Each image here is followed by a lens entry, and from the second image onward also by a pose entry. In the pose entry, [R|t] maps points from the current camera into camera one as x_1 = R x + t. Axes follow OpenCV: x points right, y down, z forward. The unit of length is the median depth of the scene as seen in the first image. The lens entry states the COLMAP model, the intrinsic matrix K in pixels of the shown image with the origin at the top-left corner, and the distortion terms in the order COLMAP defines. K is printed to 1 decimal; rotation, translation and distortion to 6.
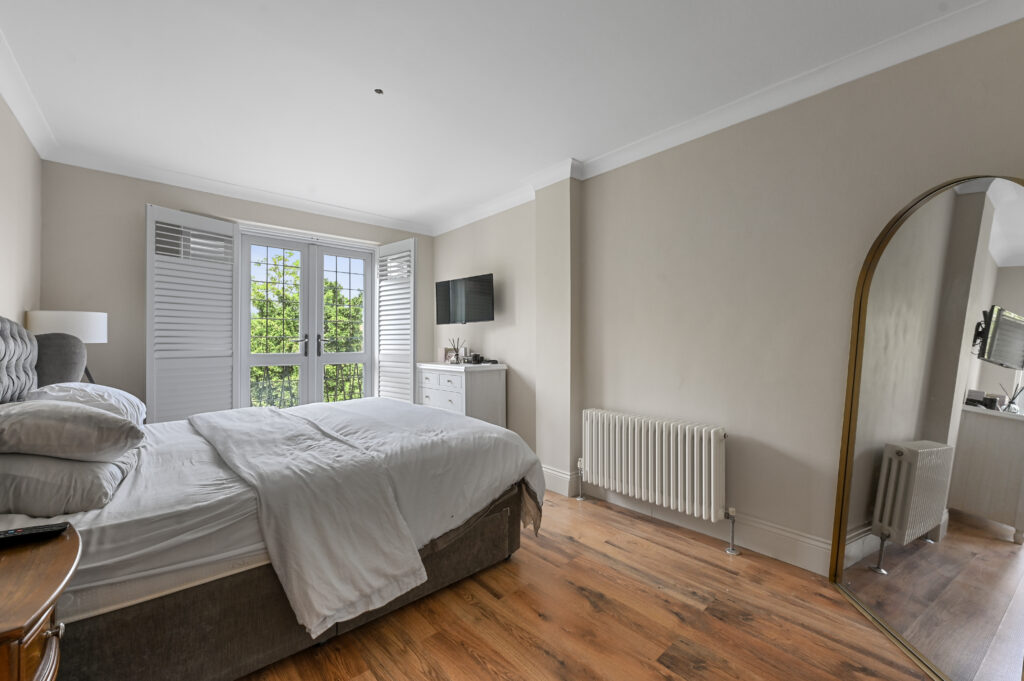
lens RADIAL K [[415.4, 0, 515.5], [0, 415.4, 338.8], [0, 0, 1]] dist [-0.006993, 0.000498]
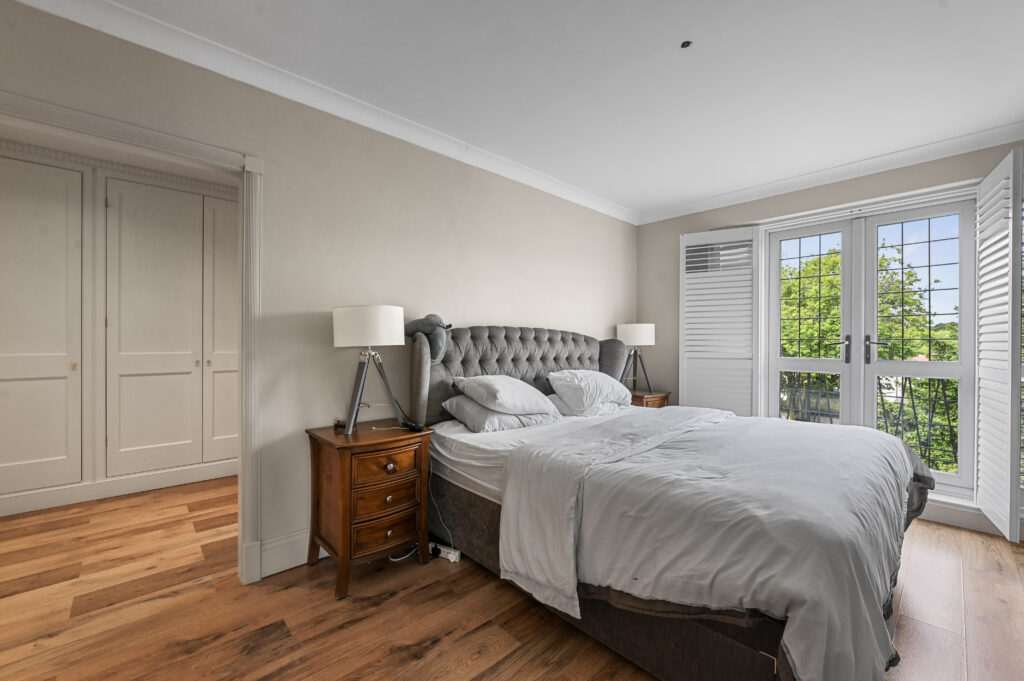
lens RADIAL K [[415.4, 0, 512.9], [0, 415.4, 342.7], [0, 0, 1]] dist [-0.006993, 0.000498]
pose [[0.017481, -0.000017, -0.999847, 0.355806], [0.006325, 0.999980, 0.000094, -0.001383], [0.999827, -0.006326, 0.017480, 0.457727]]
